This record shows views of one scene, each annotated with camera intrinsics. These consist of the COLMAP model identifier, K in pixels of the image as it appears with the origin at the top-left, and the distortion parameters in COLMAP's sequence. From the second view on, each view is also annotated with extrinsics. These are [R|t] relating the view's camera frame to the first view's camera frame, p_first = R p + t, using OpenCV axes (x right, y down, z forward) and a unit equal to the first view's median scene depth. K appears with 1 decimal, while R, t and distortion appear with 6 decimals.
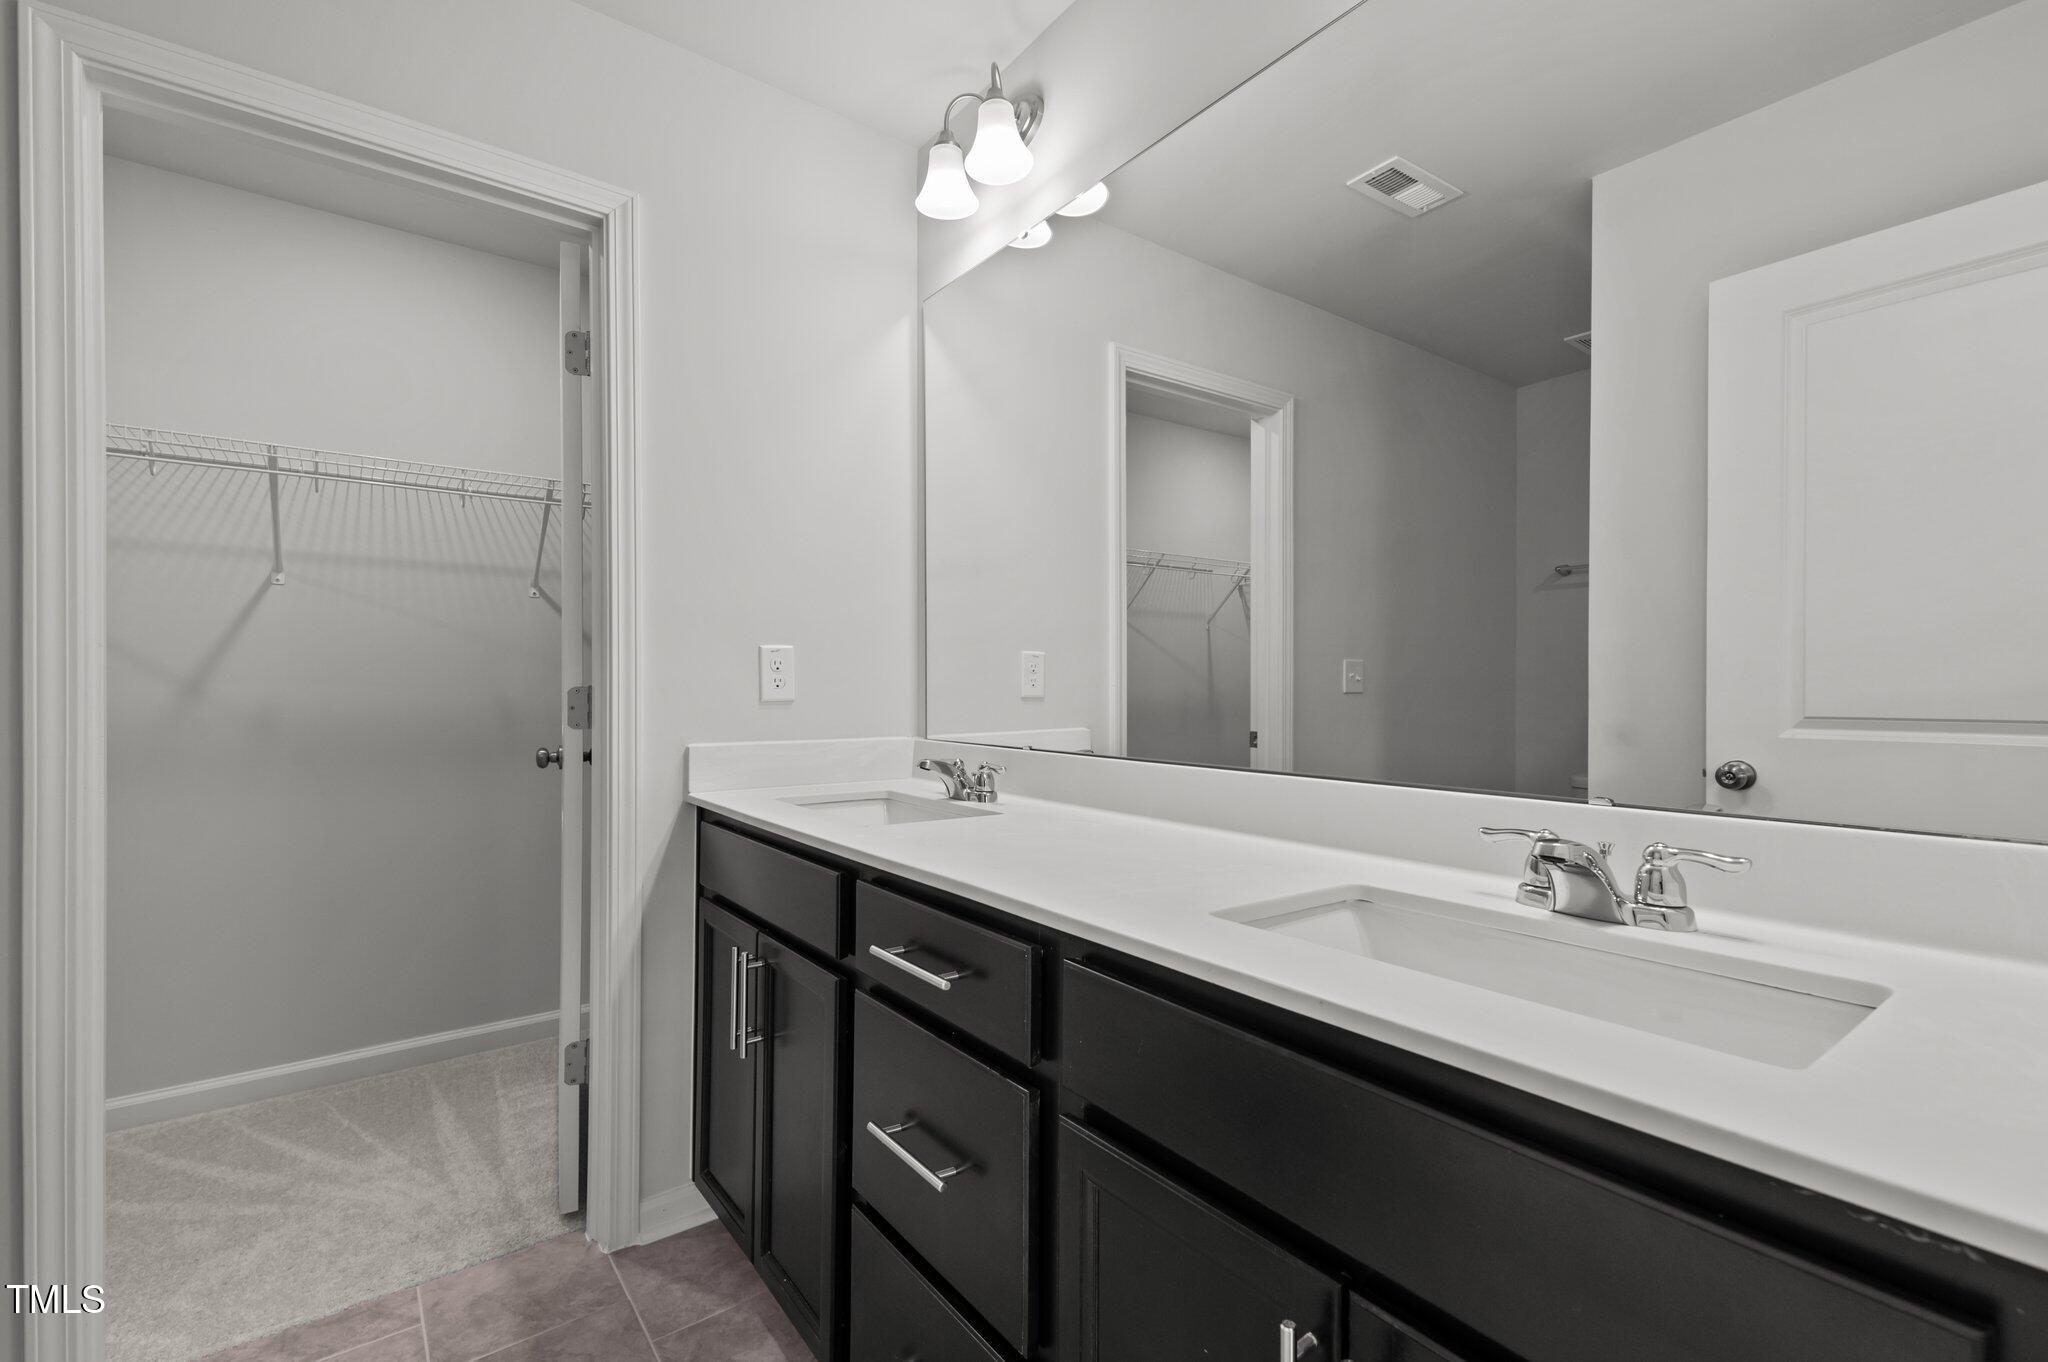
lens RADIAL K [[899.8, 0, 1011.7], [0, 899.8, 685.5], [0, 0, 1]] dist [0.021014, -0.012862]
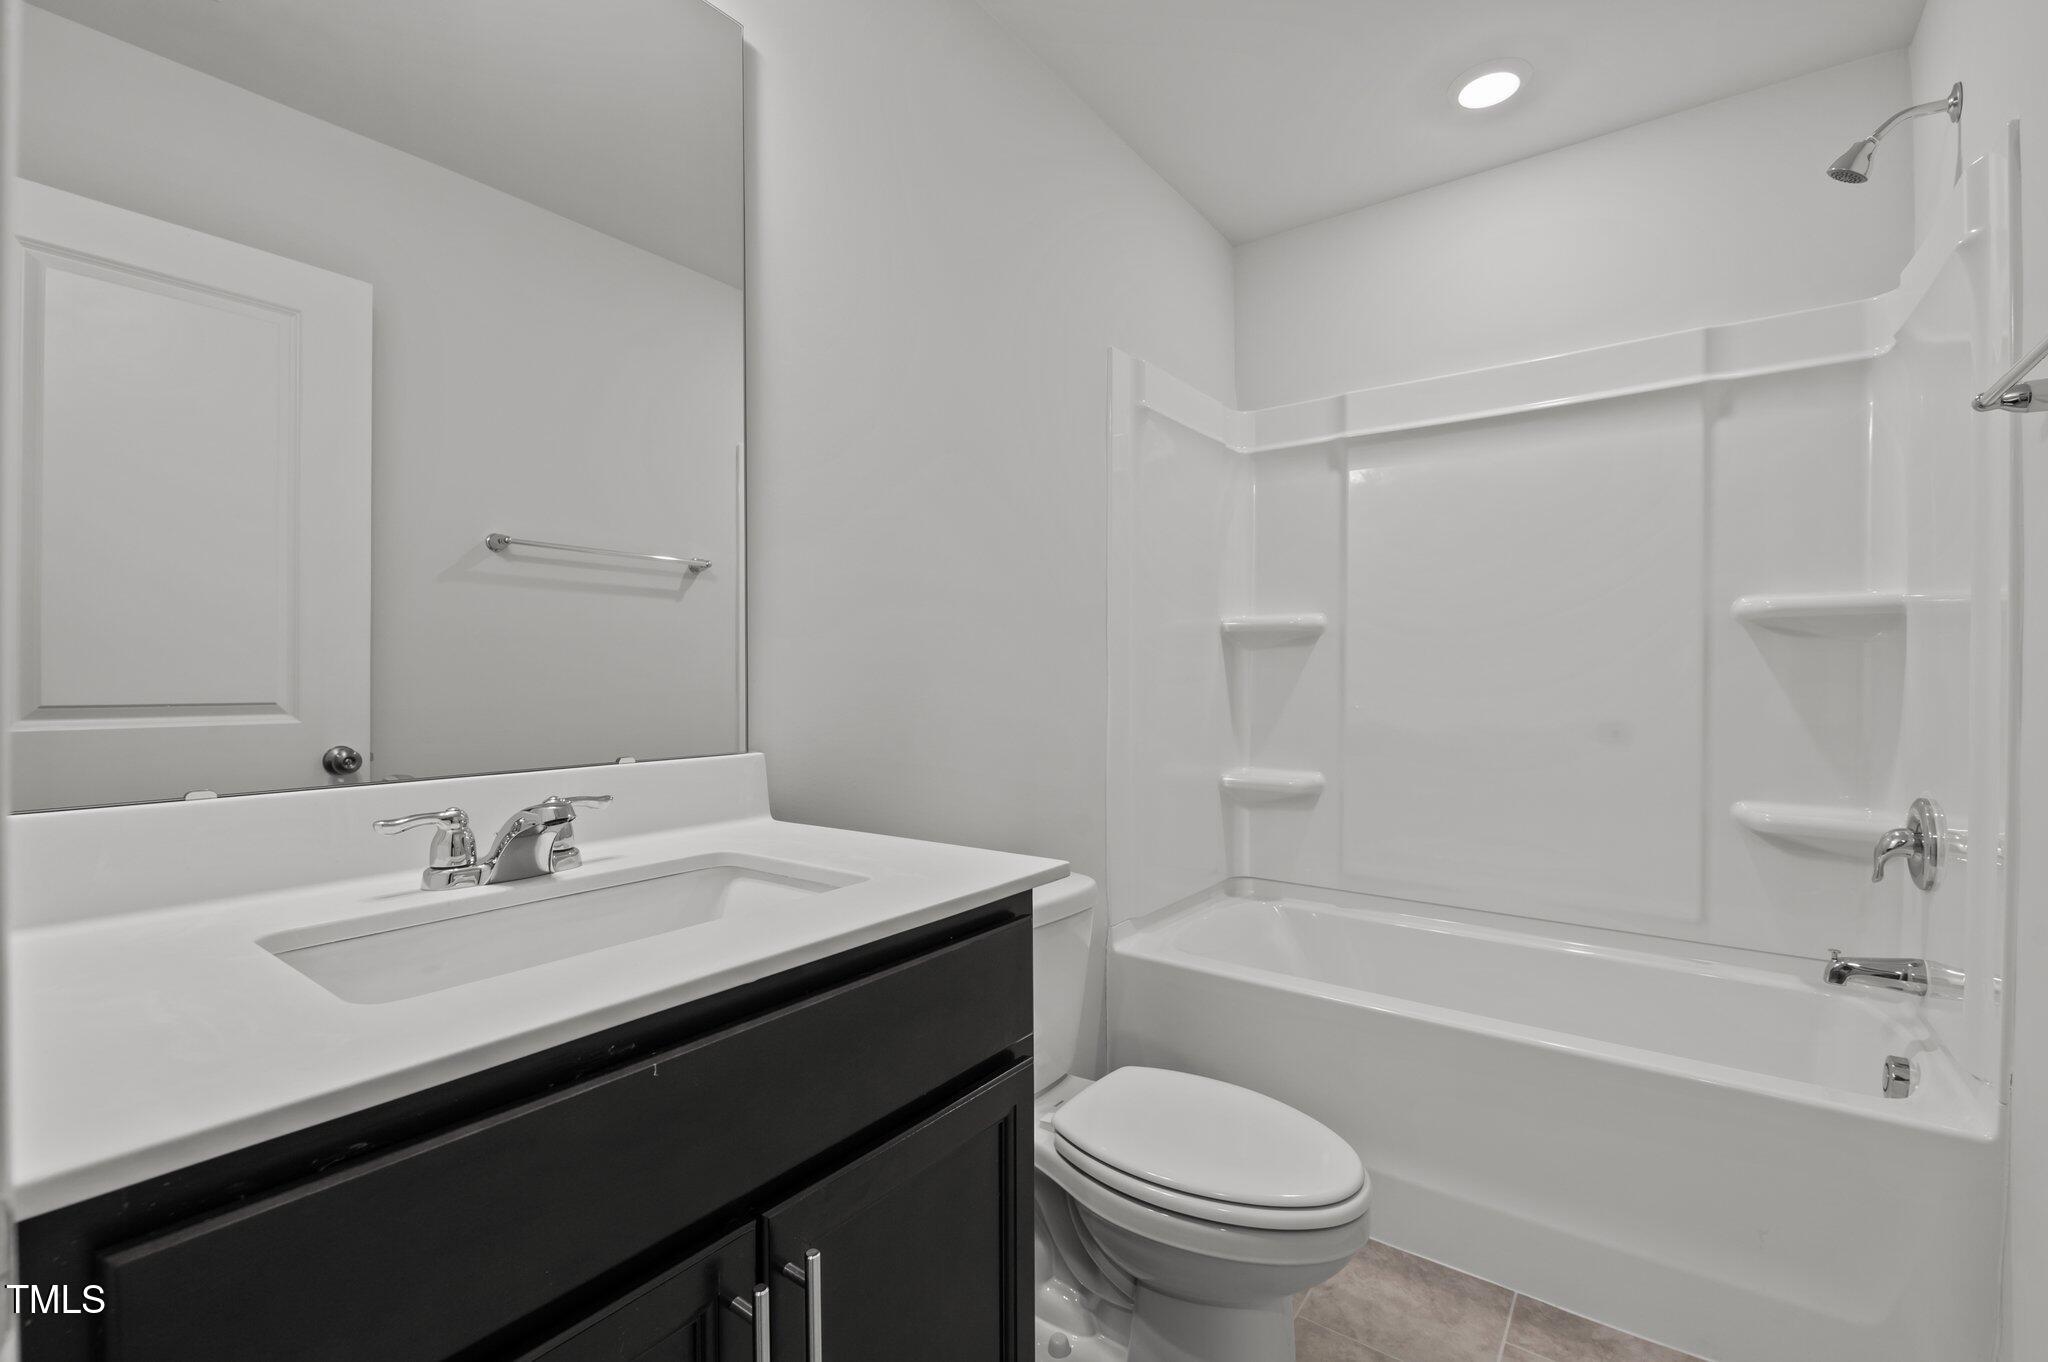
lens RADIAL K [[830.8, 0, 1034.4], [0, 830.8, 671.6], [0, 0, 1]] dist [-0.000436, 0.000059]
pose [[-0.307318, -0.000156, 0.951607, -0.513906], [-0.011993, 0.999921, -0.003709, 0.007249], [-0.951531, -0.012552, -0.307296, 0.752968]]
